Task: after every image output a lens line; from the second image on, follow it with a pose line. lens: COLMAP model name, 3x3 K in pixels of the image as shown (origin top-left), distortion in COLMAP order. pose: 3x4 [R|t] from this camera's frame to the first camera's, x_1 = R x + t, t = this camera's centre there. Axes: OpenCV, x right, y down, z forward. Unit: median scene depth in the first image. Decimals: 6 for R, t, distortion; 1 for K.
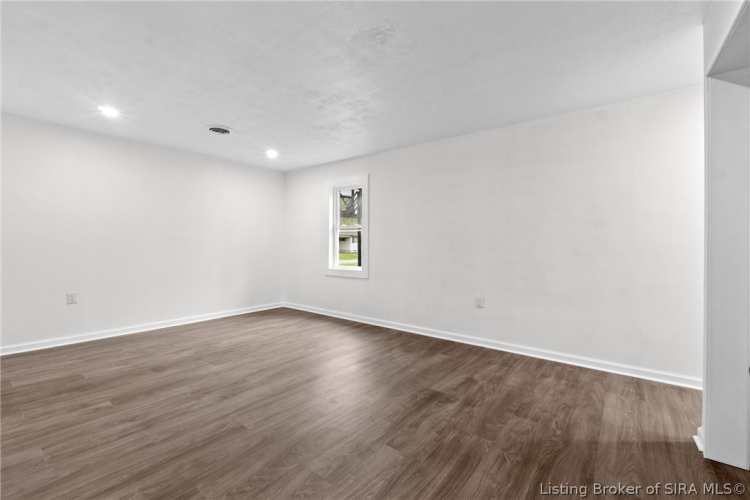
lens RADIAL K [[318.5, 0, 376.1], [0, 318.5, 247.2], [0, 0, 1]] dist [-0.003249, -0.000351]
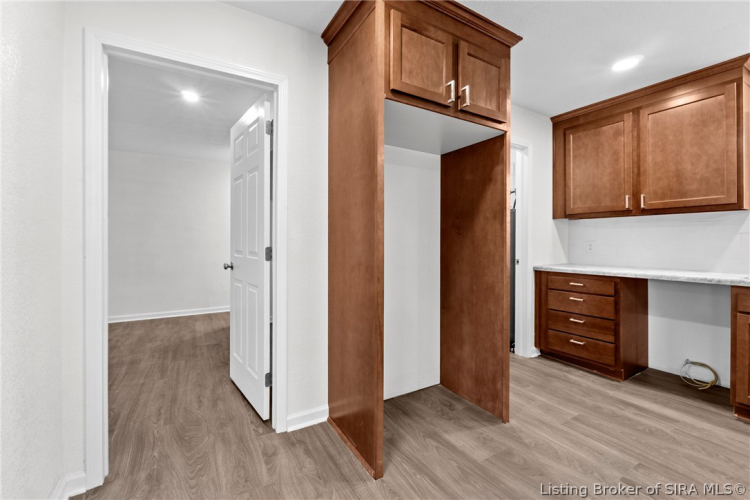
lens RADIAL K [[318.5, 0, 374.4], [0, 318.5, 245.7], [0, 0, 1]] dist [-0.003249, -0.000351]
pose [[0.362084, -0.007231, 0.932117, -0.623449], [-0.004051, 0.999948, 0.009331, -0.005219], [-0.932137, -0.007155, 0.362036, -0.641131]]
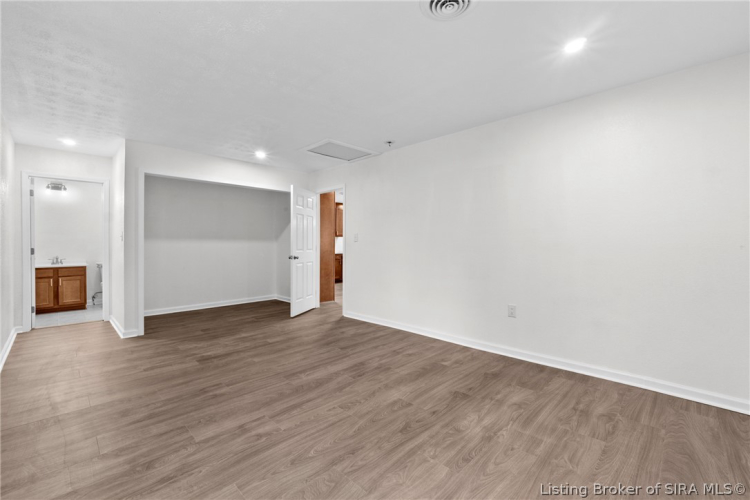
lens RADIAL K [[318.5, 0, 372.8], [0, 318.5, 246.6], [0, 0, 1]] dist [-0.003249, -0.000351]
pose [[-0.991447, -0.008935, 0.130206, -0.671787], [-0.007116, 0.999871, 0.014433, -0.022513], [-0.130318, 0.013383, -0.991382, 2.229052]]
